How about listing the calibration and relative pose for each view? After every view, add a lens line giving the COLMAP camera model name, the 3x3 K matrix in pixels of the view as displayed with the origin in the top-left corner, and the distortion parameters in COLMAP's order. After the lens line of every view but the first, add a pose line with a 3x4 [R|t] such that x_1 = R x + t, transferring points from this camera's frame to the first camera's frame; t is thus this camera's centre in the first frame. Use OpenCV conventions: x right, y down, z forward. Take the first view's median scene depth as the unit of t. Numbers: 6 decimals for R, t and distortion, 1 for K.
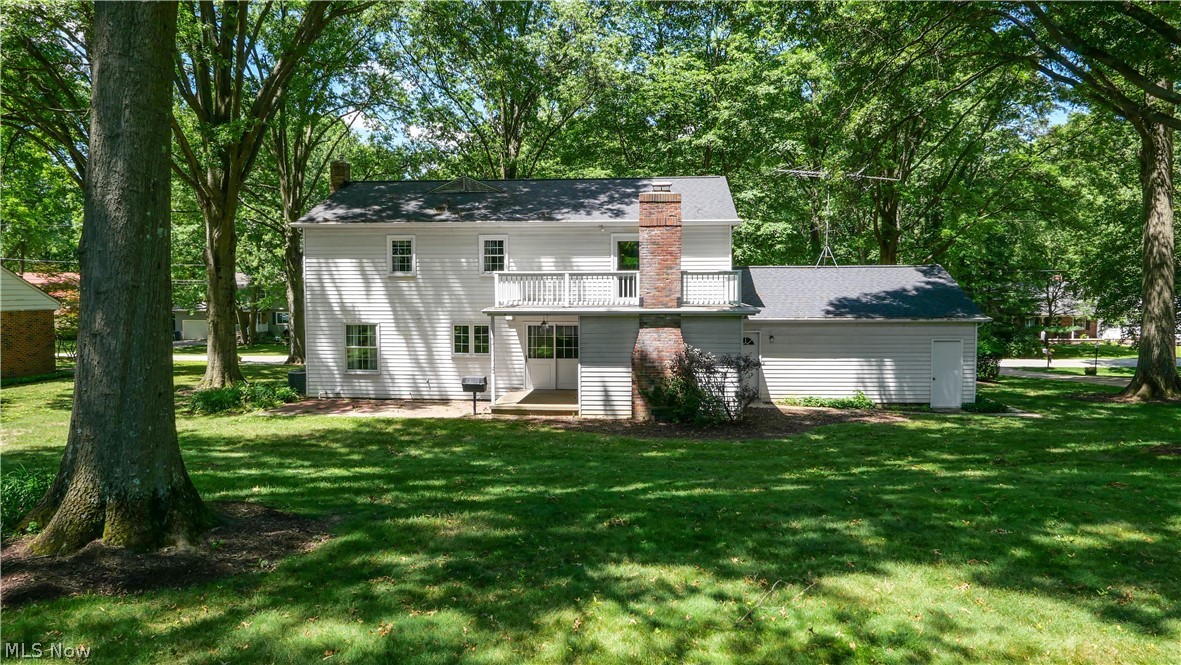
lens RADIAL K [[816.0, 0, 590.5], [0, 816.0, 332.5], [0, 0, 1]] dist [-0.045637, -0.000869]
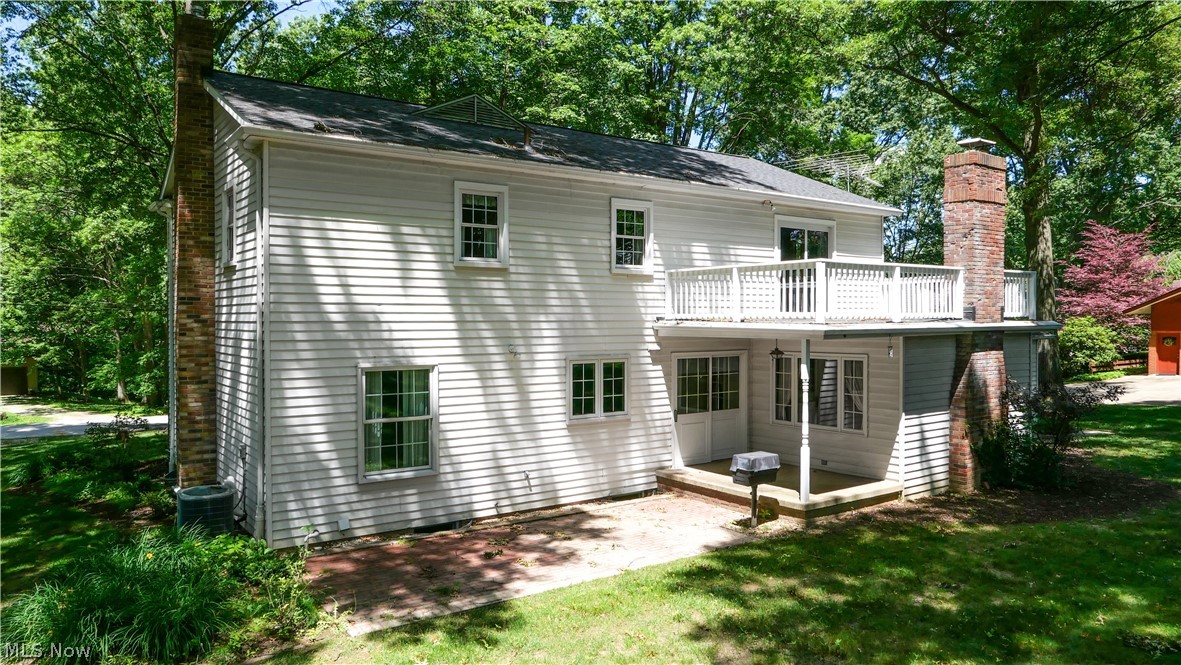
lens RADIAL K [[816.0, 0, 590.5], [0, 816.0, 332.5], [0, 0, 1]] dist [-0.045637, -0.000869]
pose [[0.755982, -0.012490, 0.654473, -0.516206], [0.041281, 0.998737, -0.028625, -0.013411], [-0.653289, 0.048657, 0.755543, 0.603763]]
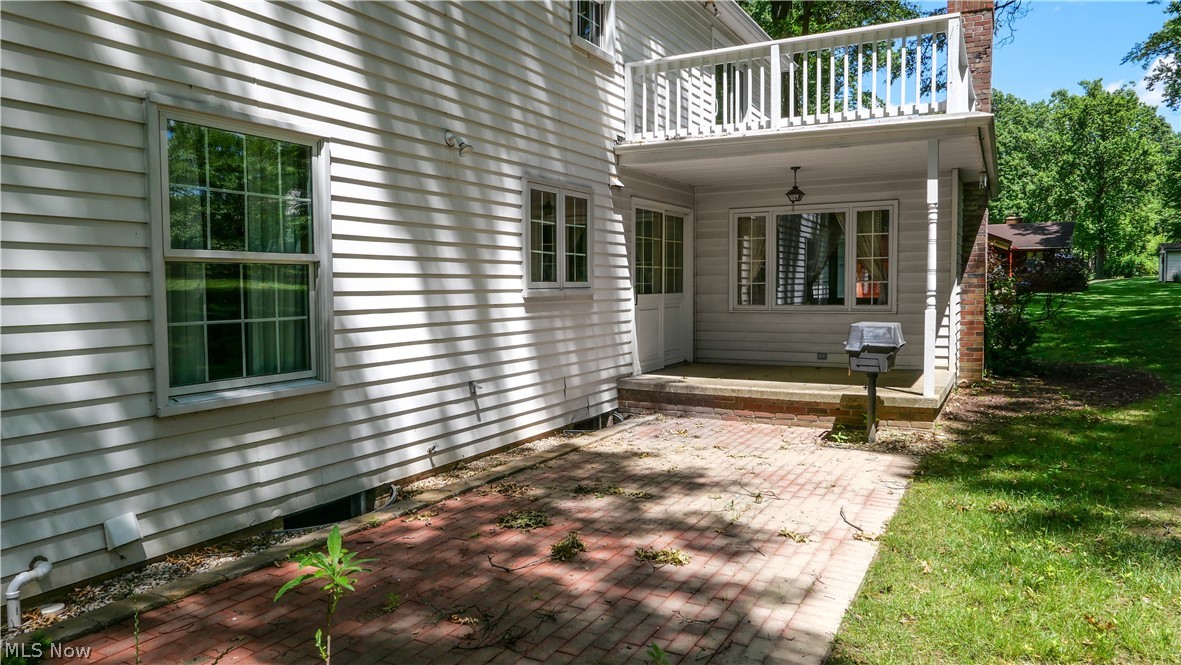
lens RADIAL K [[777.9, 0, 575.9], [0, 777.9, 326.3], [0, 0, 1]] dist [-0.031870, 0.000463]
pose [[0.409532, -0.052960, 0.910757, -0.427427], [0.064023, 0.997521, 0.029217, 0.034838], [-0.910046, 0.046344, 0.411908, 0.891006]]
